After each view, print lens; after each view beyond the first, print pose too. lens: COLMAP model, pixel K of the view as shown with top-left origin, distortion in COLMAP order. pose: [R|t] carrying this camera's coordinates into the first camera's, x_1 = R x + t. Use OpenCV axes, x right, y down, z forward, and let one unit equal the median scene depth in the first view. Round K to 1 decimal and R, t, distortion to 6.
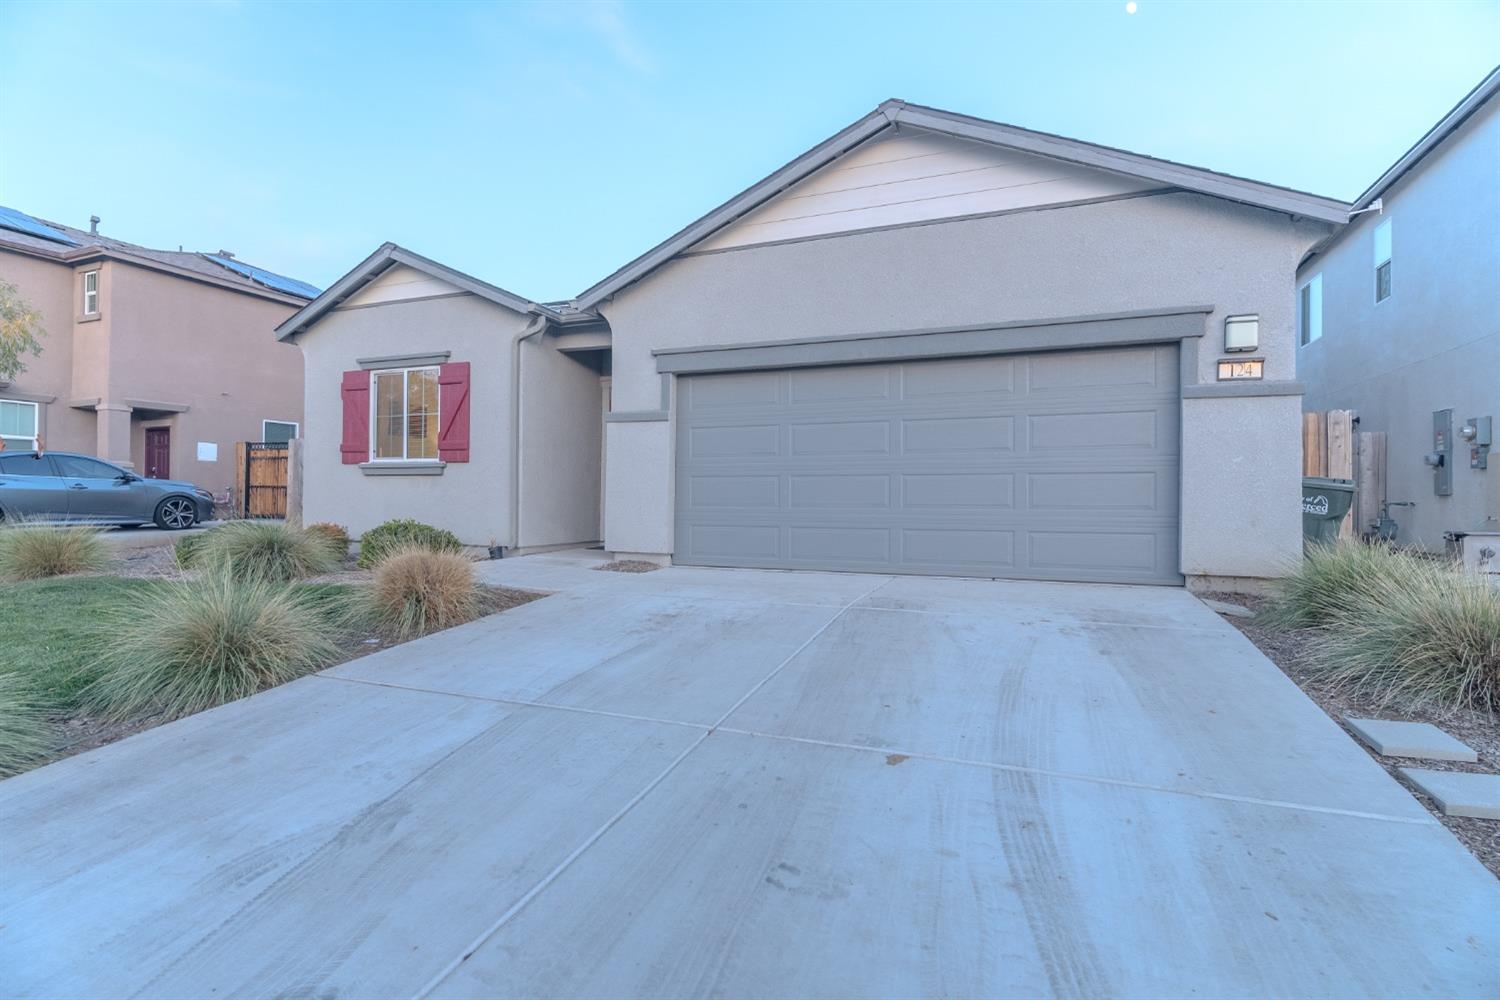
lens RADIAL K [[725.6, 0, 750.0], [0, 725.6, 500.0], [0, 0, 1]] dist [0.000345, -0.000051]
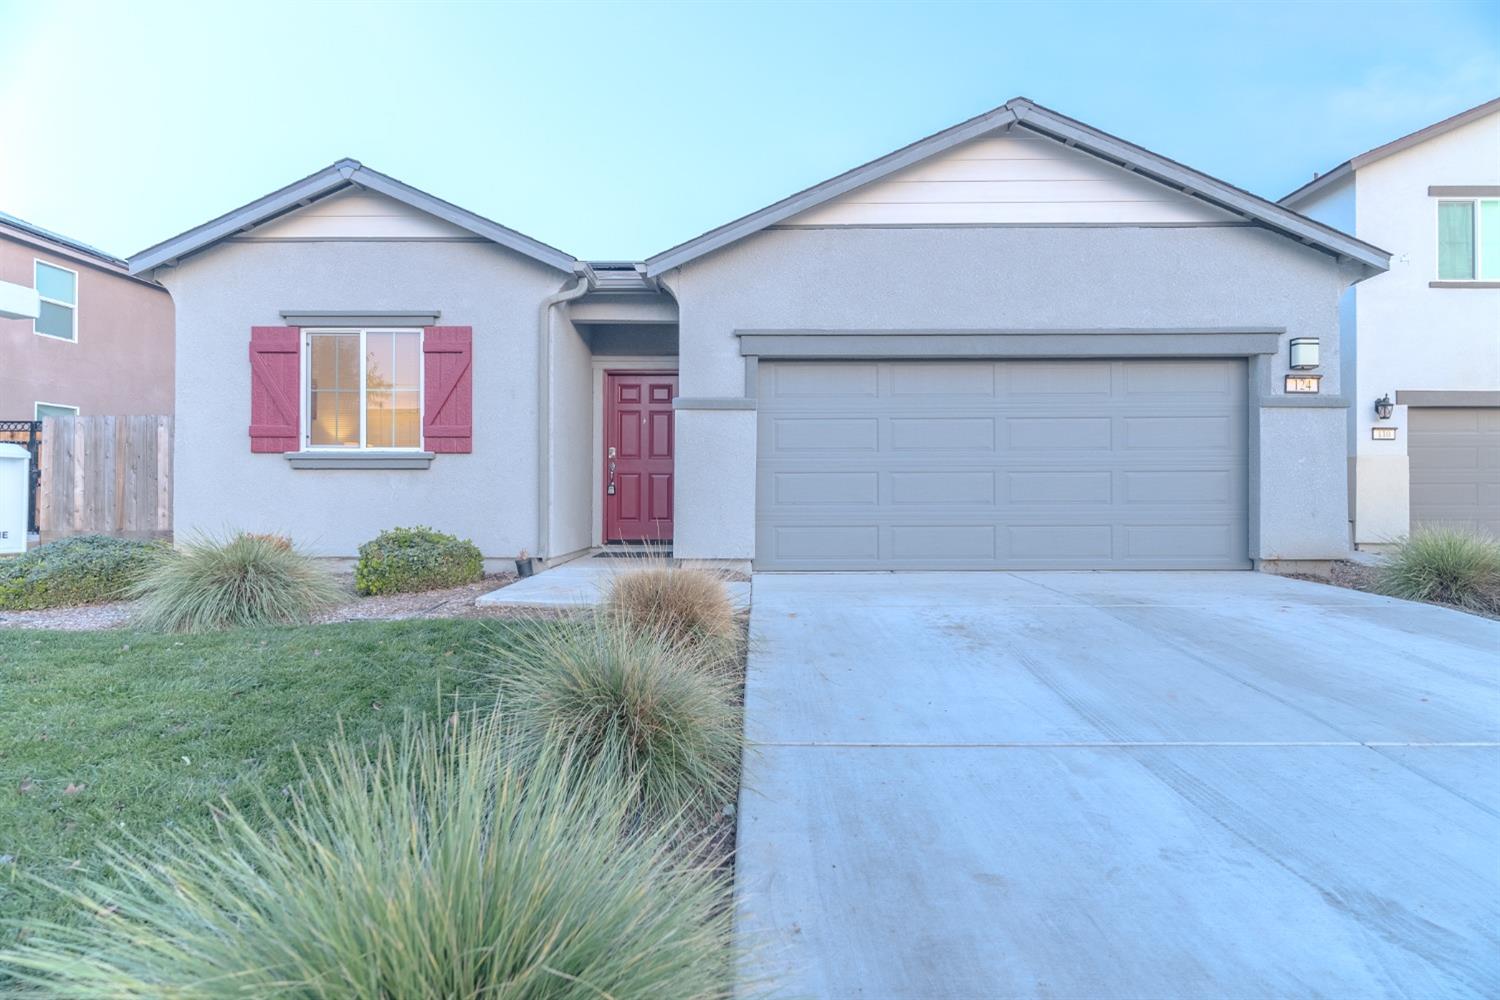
lens RADIAL K [[727.1, 0, 750.0], [0, 727.1, 500.0], [0, 0, 1]] dist [0.002116, 0.000029]
pose [[0.931207, -0.008761, 0.364387, -0.442802], [0.007550, 0.999960, 0.004747, -0.002891], [-0.364414, -0.001669, 0.931236, 0.167437]]
